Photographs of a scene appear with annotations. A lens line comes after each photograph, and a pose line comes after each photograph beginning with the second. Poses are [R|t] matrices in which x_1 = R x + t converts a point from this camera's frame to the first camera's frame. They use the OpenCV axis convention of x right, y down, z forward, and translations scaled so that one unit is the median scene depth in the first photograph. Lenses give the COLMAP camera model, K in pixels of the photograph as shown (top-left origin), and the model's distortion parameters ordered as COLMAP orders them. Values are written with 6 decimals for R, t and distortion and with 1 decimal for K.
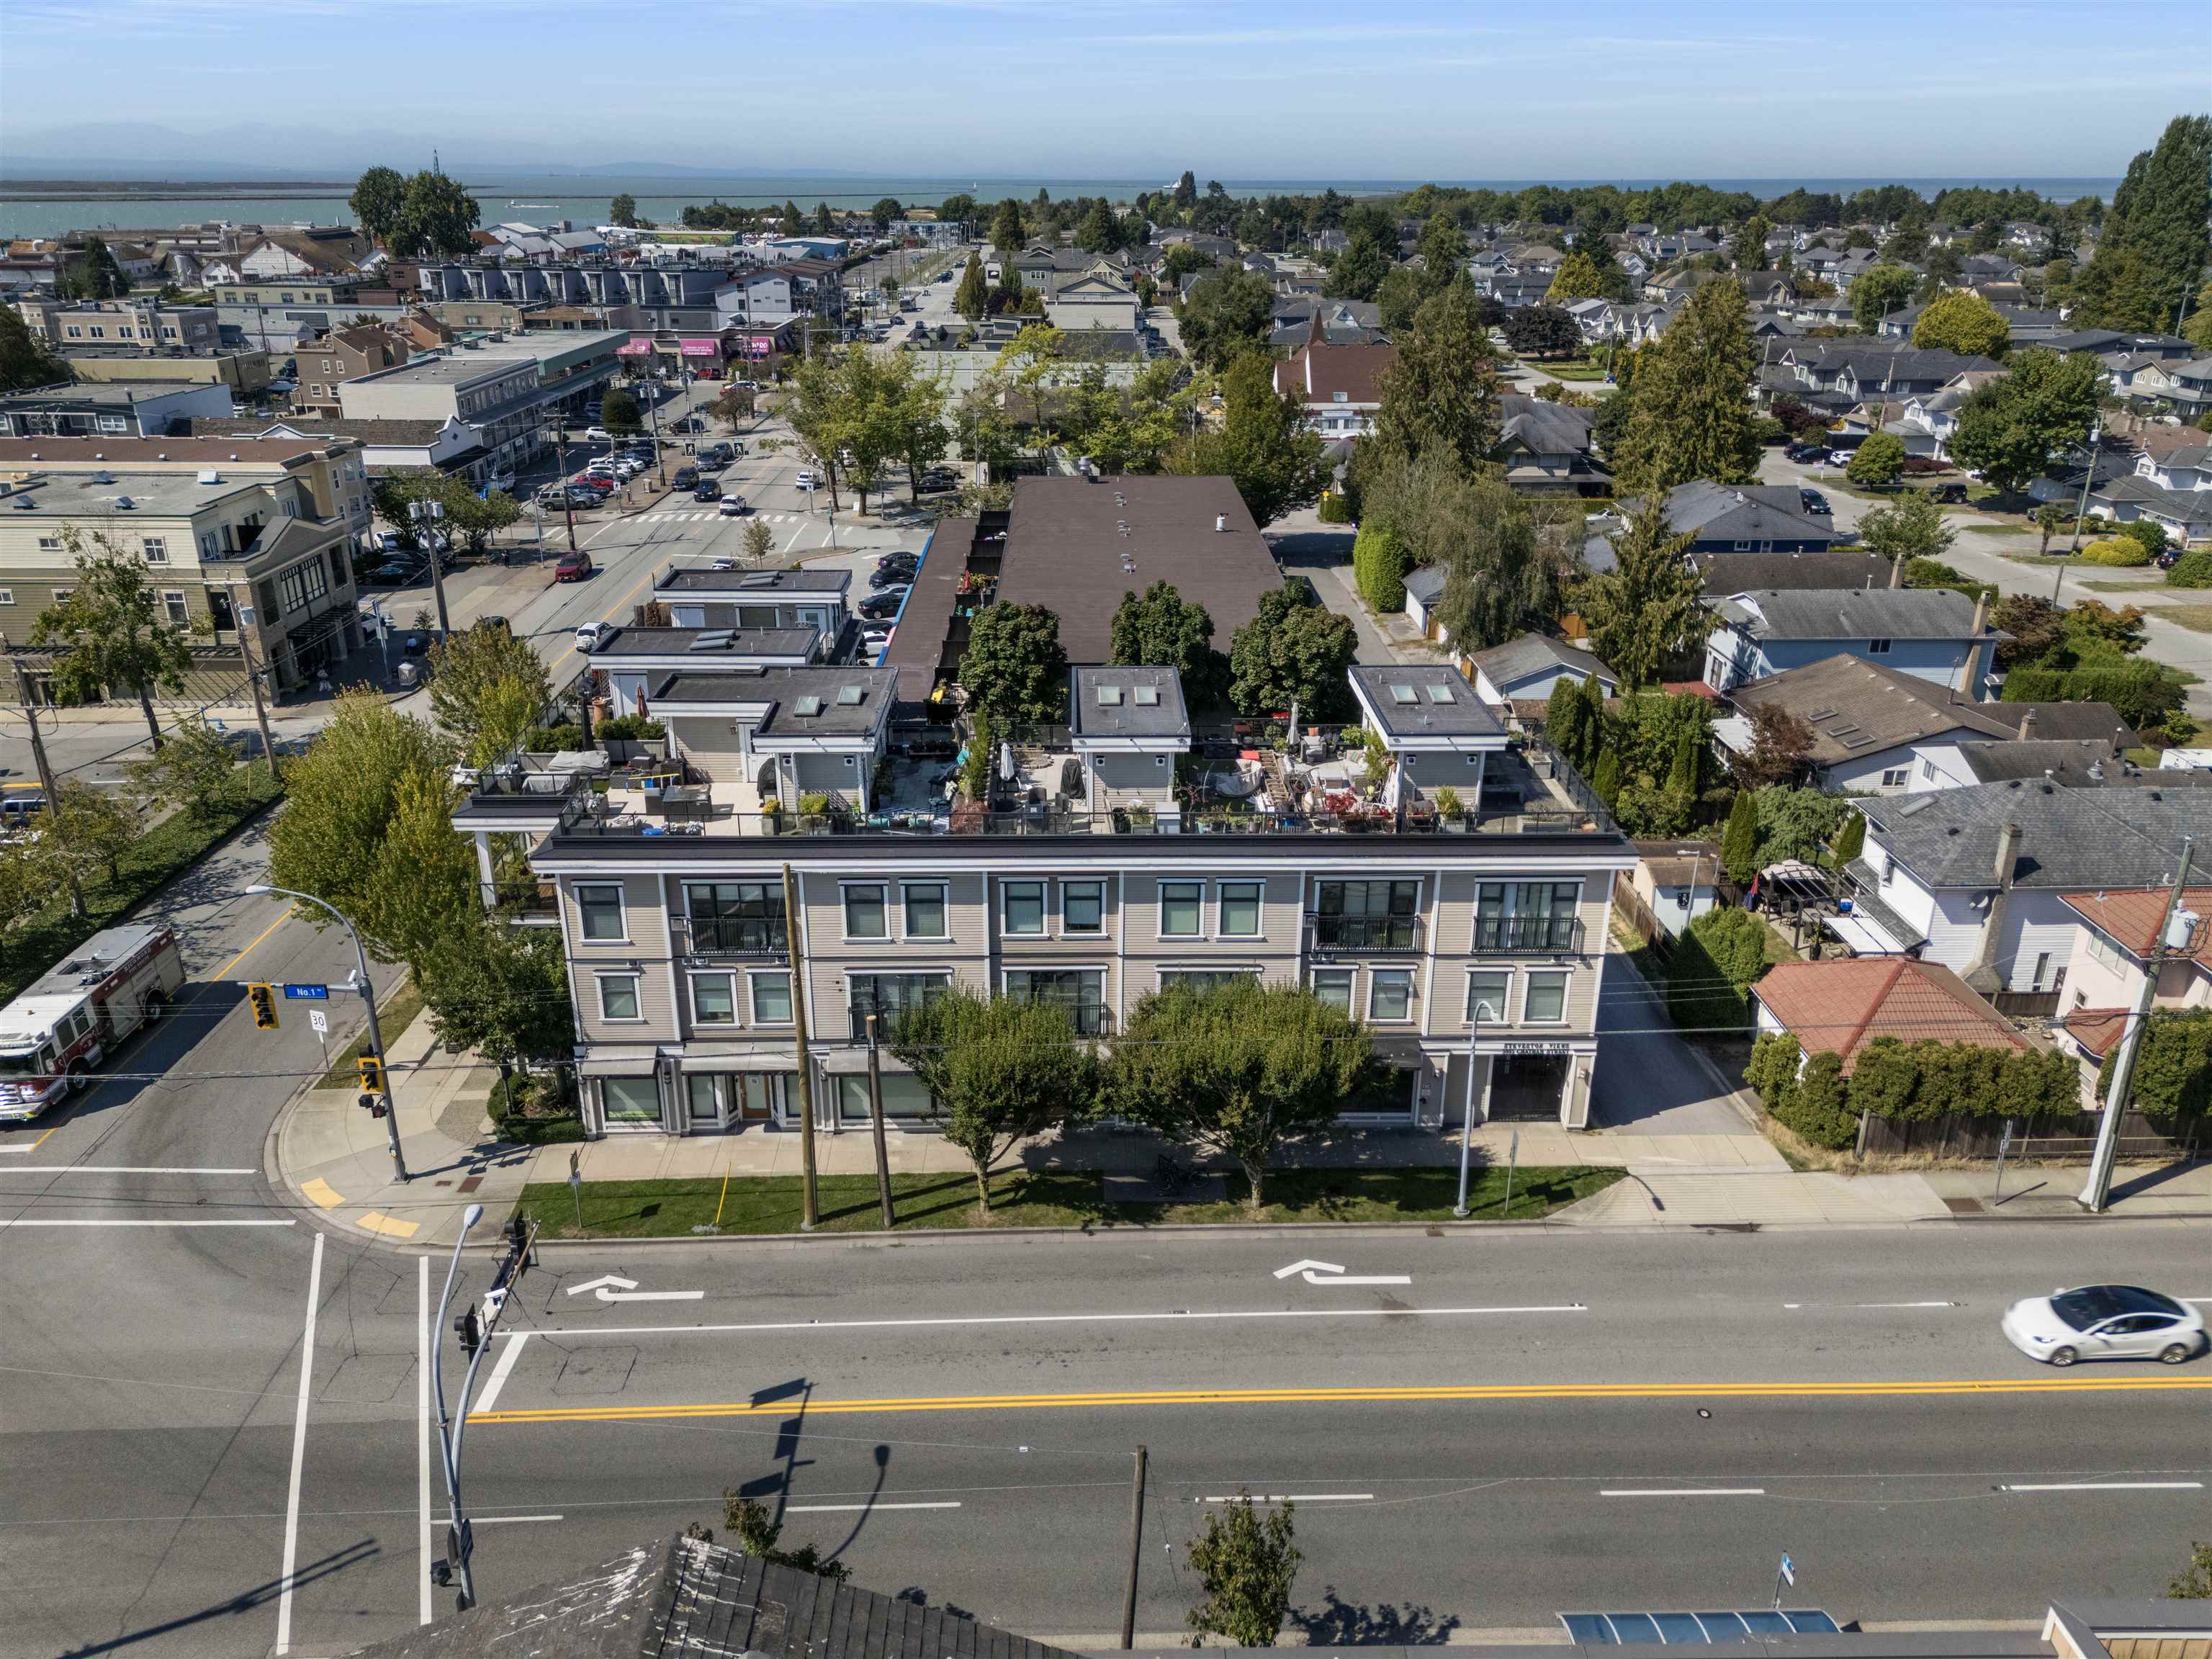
lens RADIAL K [[1617.8, 0, 1105.3], [0, 1617.8, 838.3], [0, 0, 1]] dist [0.061437, -0.046861]
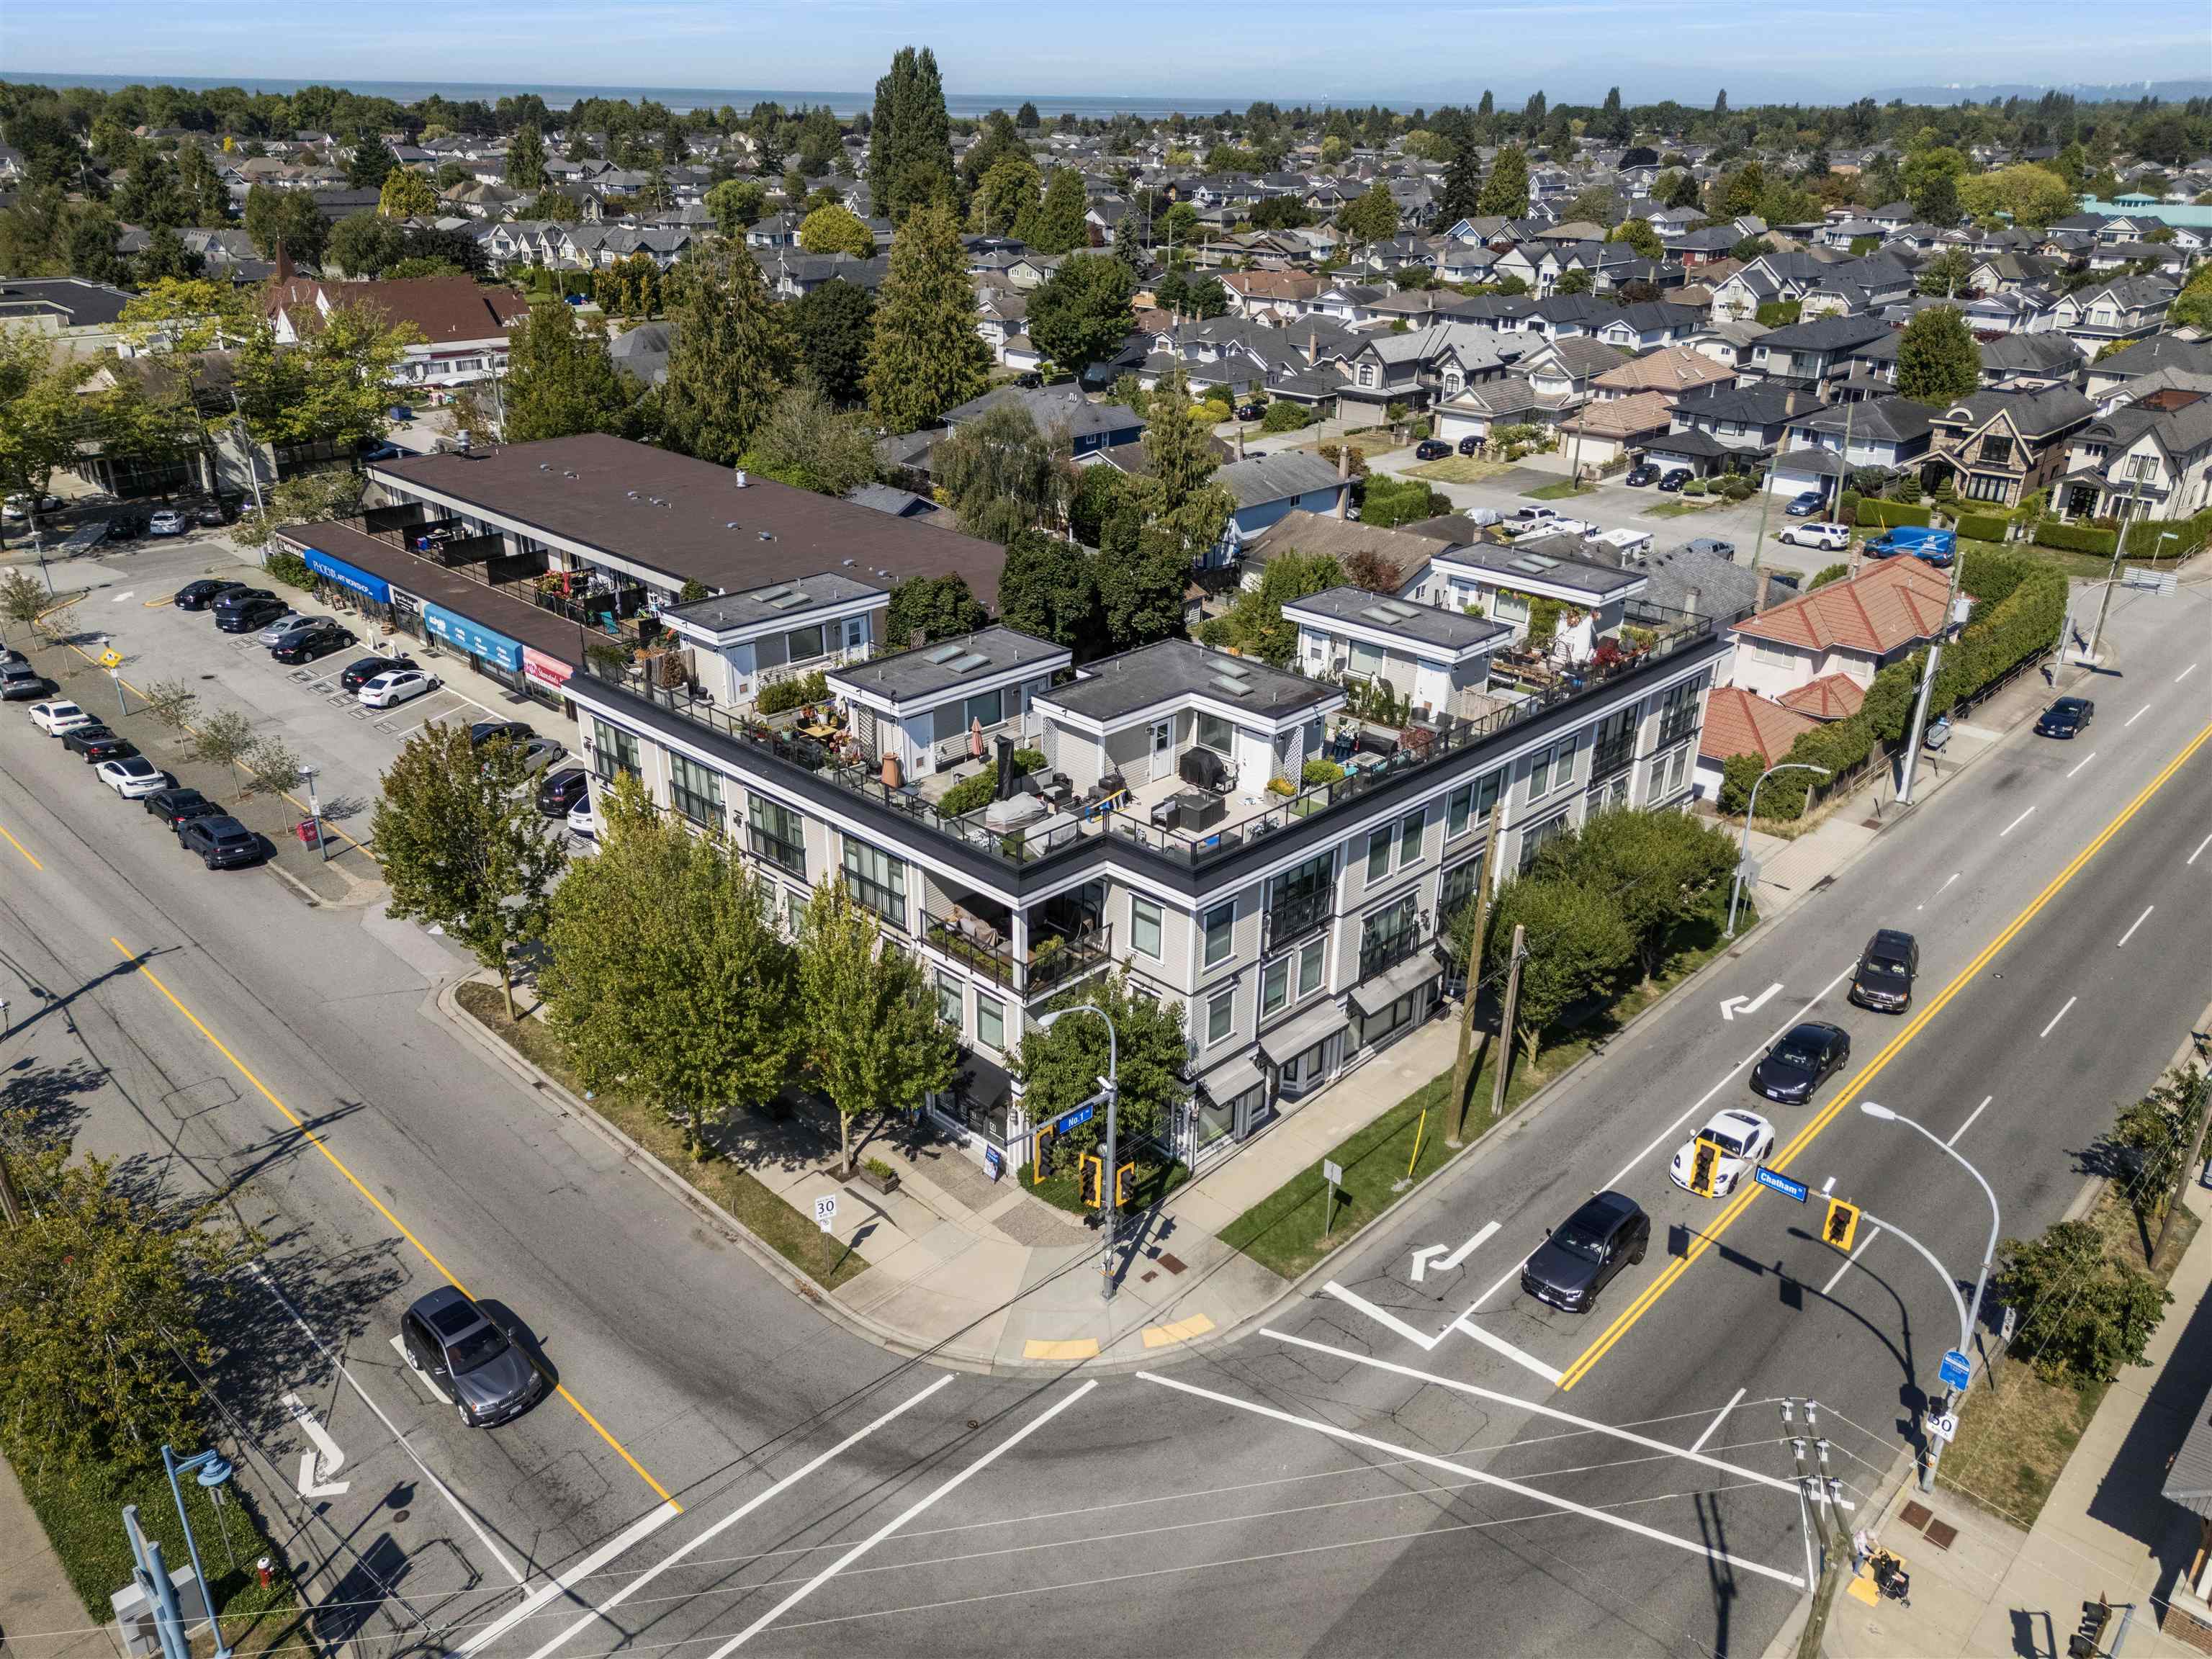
lens RADIAL K [[1617.8, 0, 1105.3], [0, 1617.8, 838.3], [0, 0, 1]] dist [0.061437, -0.046861]
pose [[0.709921, -0.286238, 0.643491, -0.919823], [0.253996, 0.956253, 0.145144, -0.157588], [-0.656886, 0.060403, 0.751567, 0.317625]]
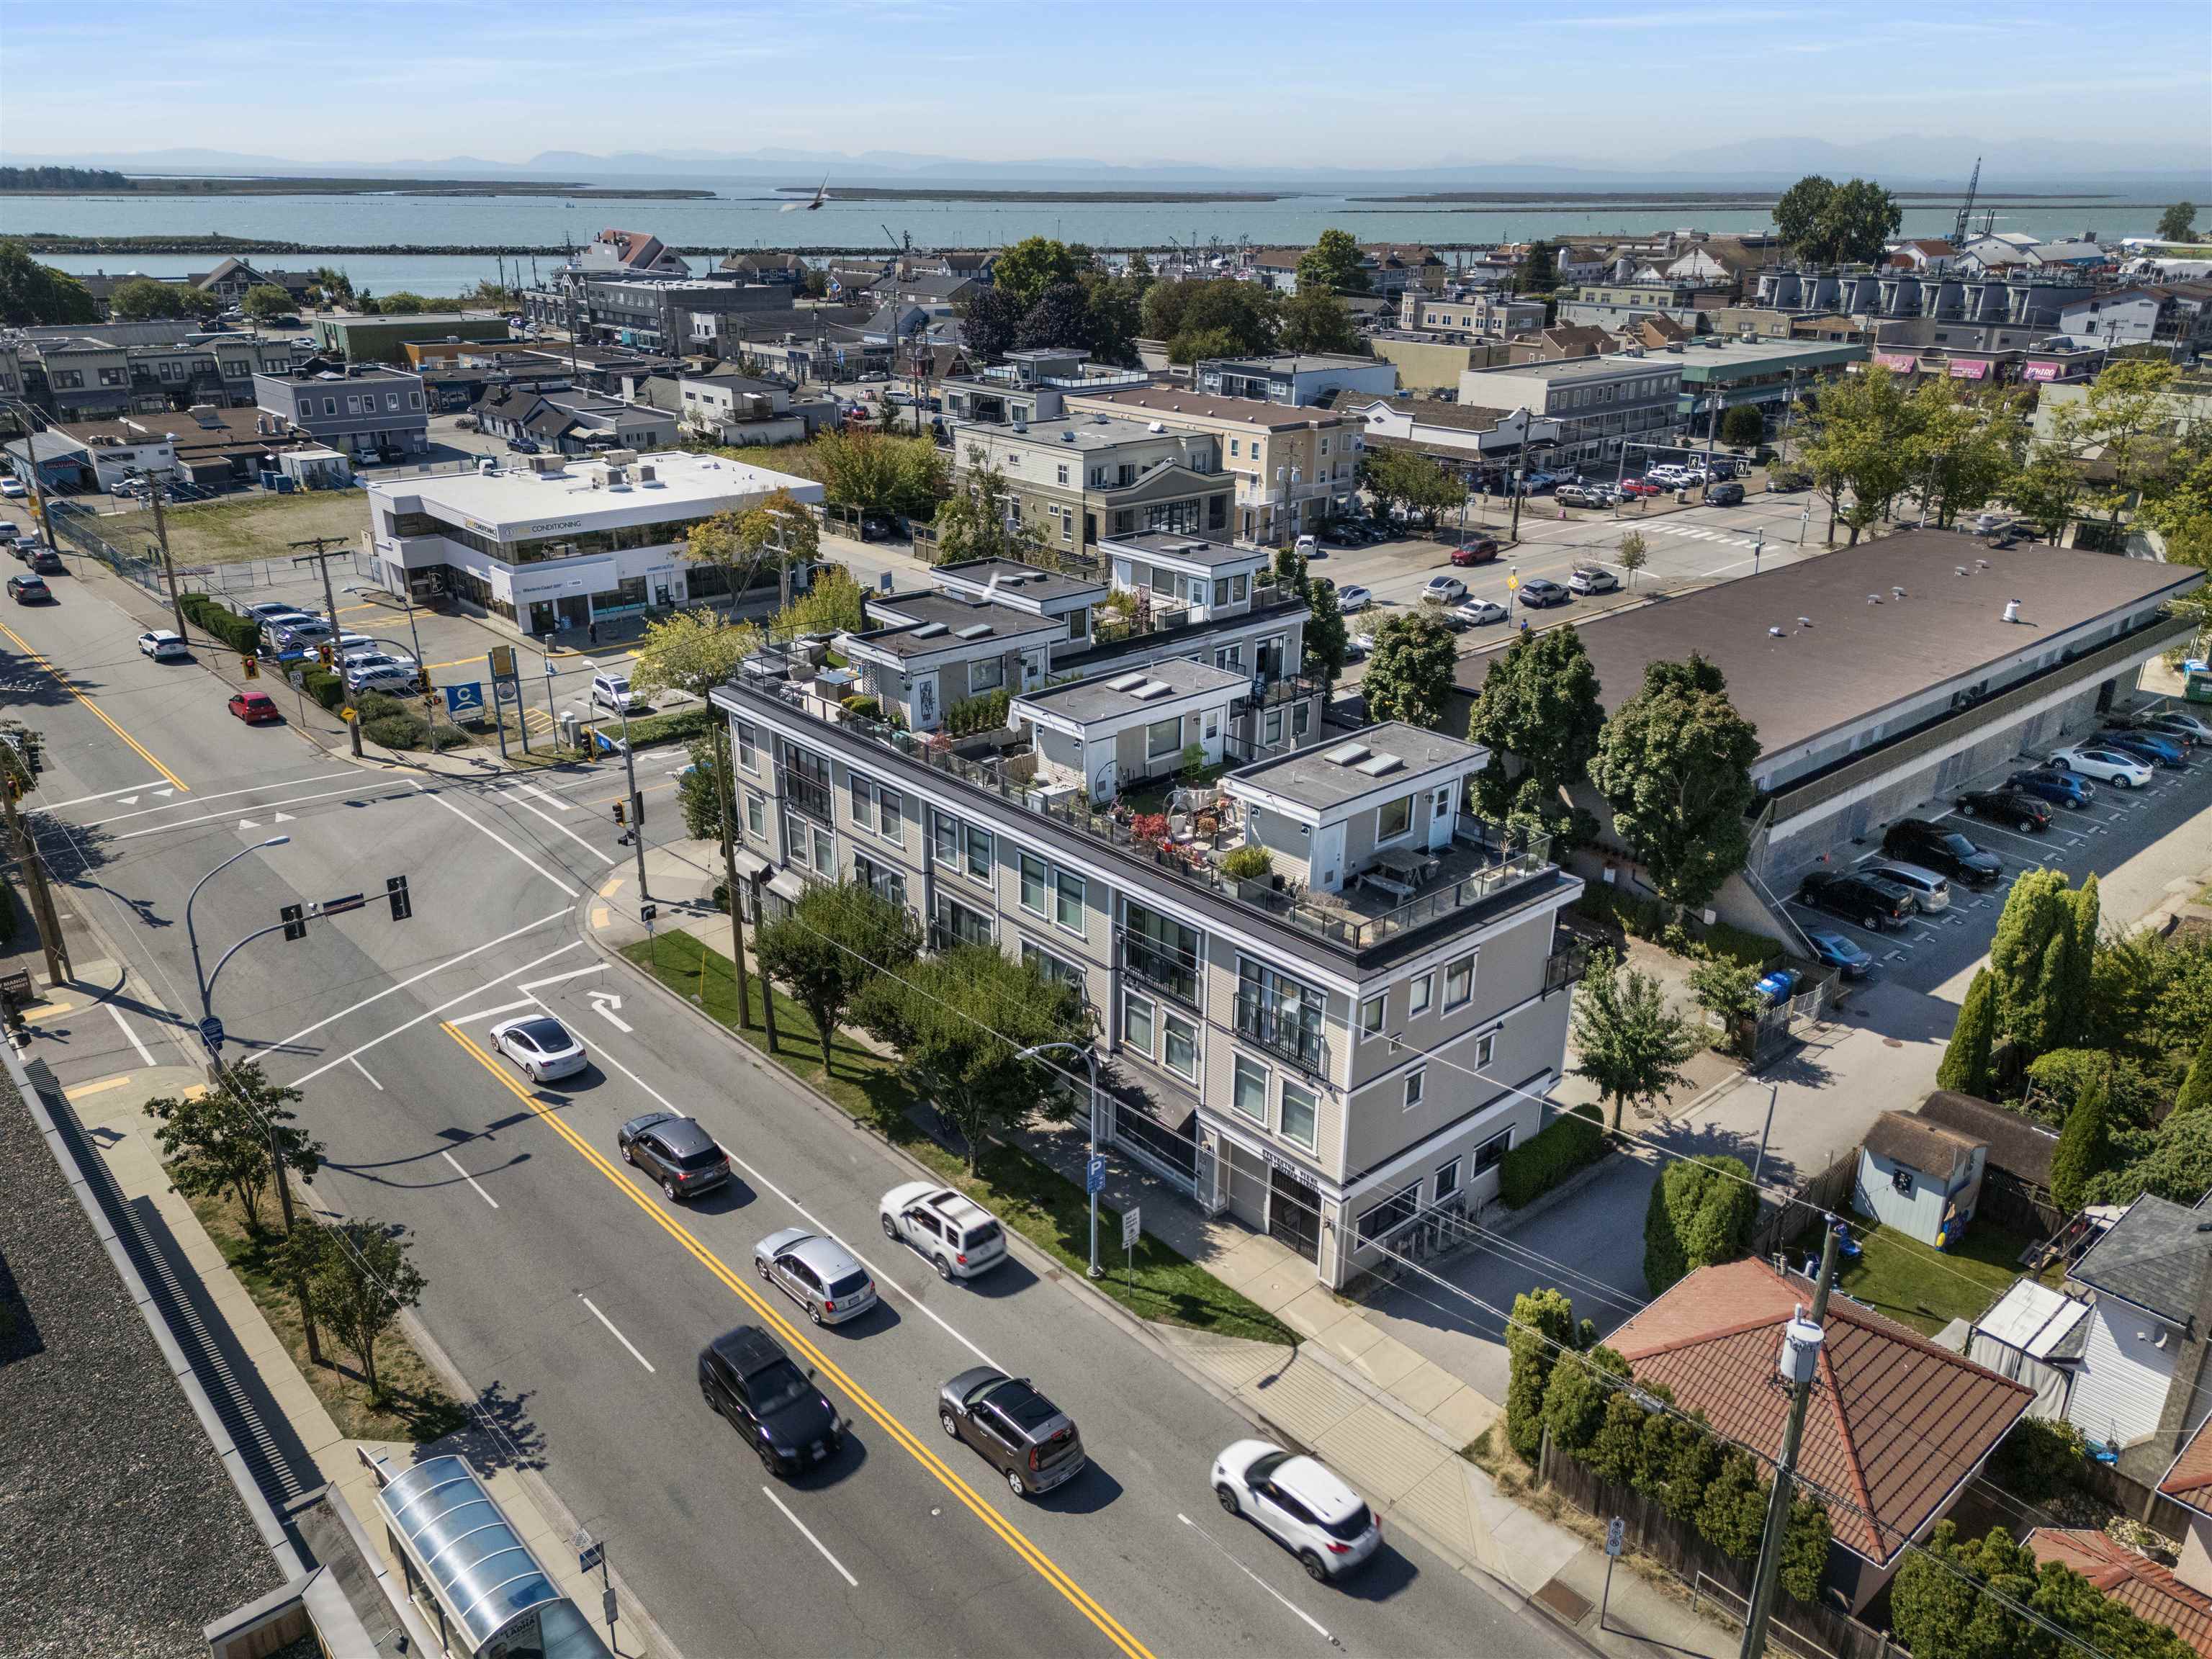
lens RADIAL K [[1618.1, 0, 1106.0], [0, 1618.1, 829.5], [0, 0, 1]] dist [0.059294, -0.050864]
pose [[0.649878, 0.282678, -0.705515, 0.771548], [-0.289560, 0.950341, 0.114047, -0.116676], [0.702719, 0.130172, 0.699458, 0.298782]]
